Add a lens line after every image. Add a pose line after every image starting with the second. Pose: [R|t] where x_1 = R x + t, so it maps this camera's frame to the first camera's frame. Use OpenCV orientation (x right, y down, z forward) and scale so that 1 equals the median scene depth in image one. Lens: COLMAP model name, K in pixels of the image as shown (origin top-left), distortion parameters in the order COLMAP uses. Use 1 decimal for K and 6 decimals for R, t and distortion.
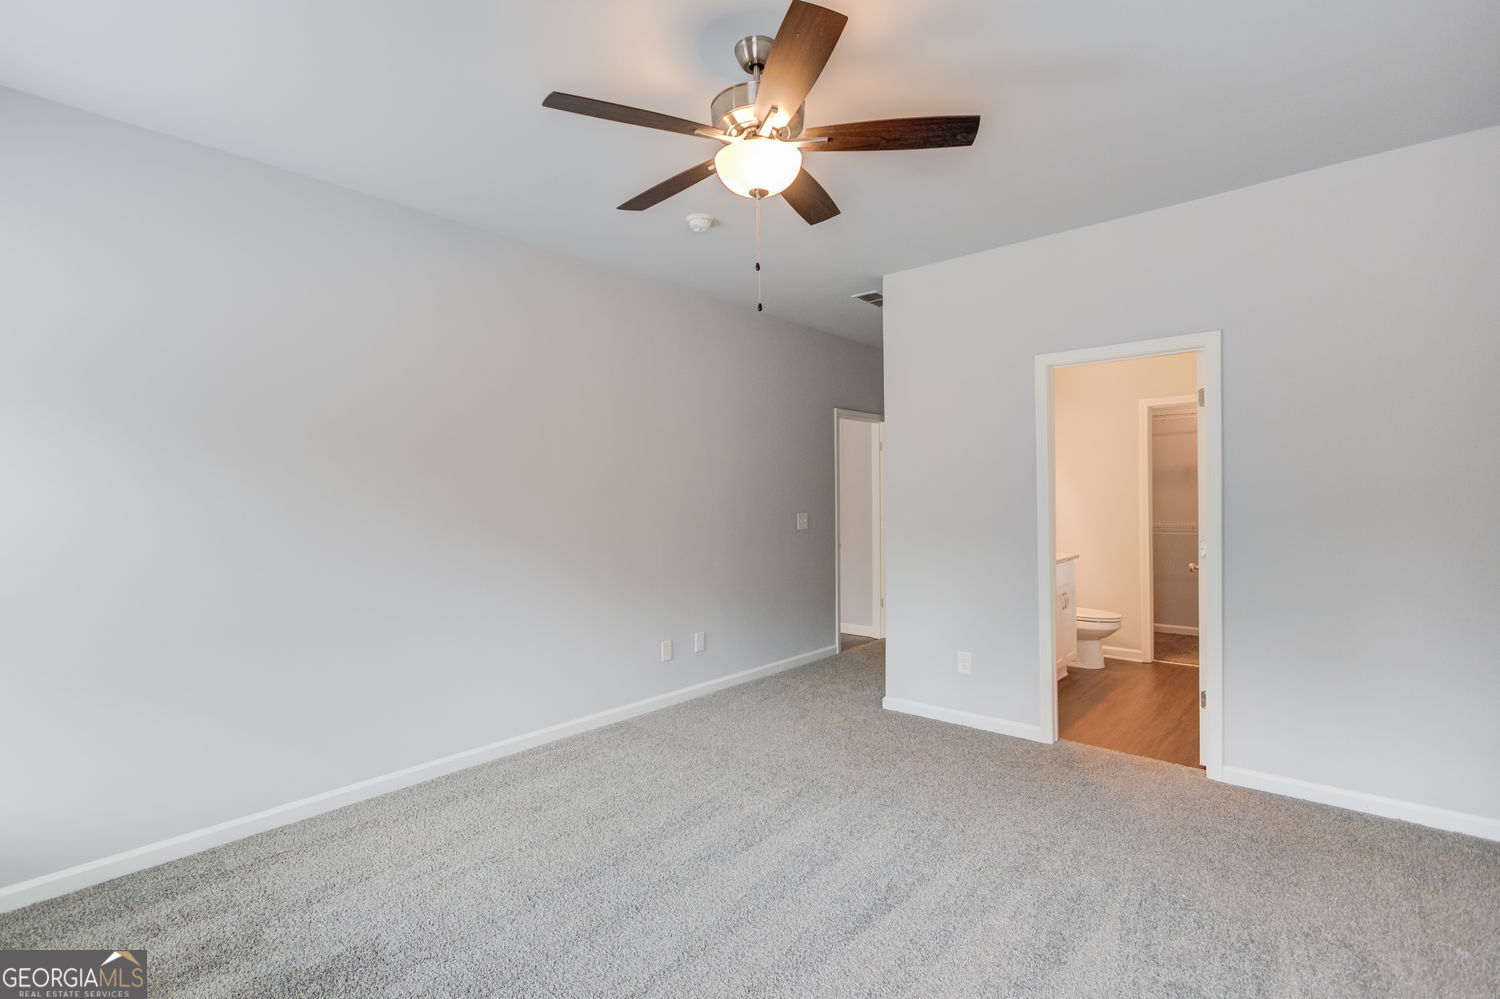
lens RADIAL K [[723.6, 0, 759.5], [0, 723.6, 495.2], [0, 0, 1]] dist [-0.013342, 0.001489]
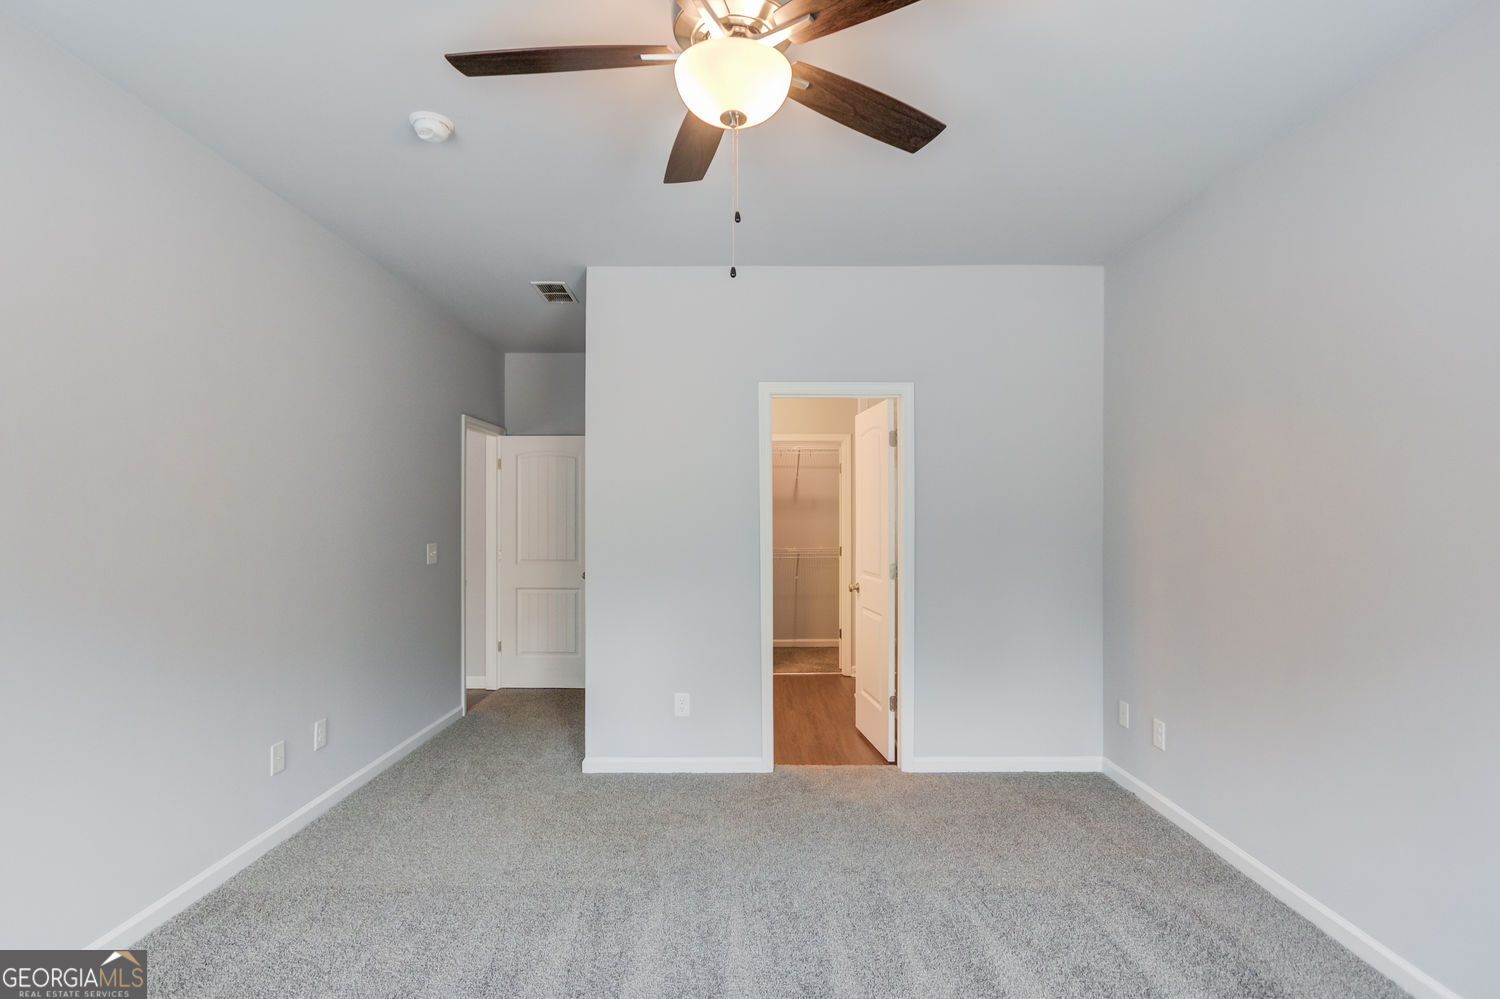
lens RADIAL K [[723.6, 0, 750.0], [0, 723.6, 507.7], [0, 0, 1]] dist [-0.013342, 0.001489]
pose [[0.744757, 0.017099, 0.667117, -0.290677], [-0.007196, 0.999819, -0.017593, -0.003585], [-0.667297, 0.008301, 0.744745, 0.268837]]
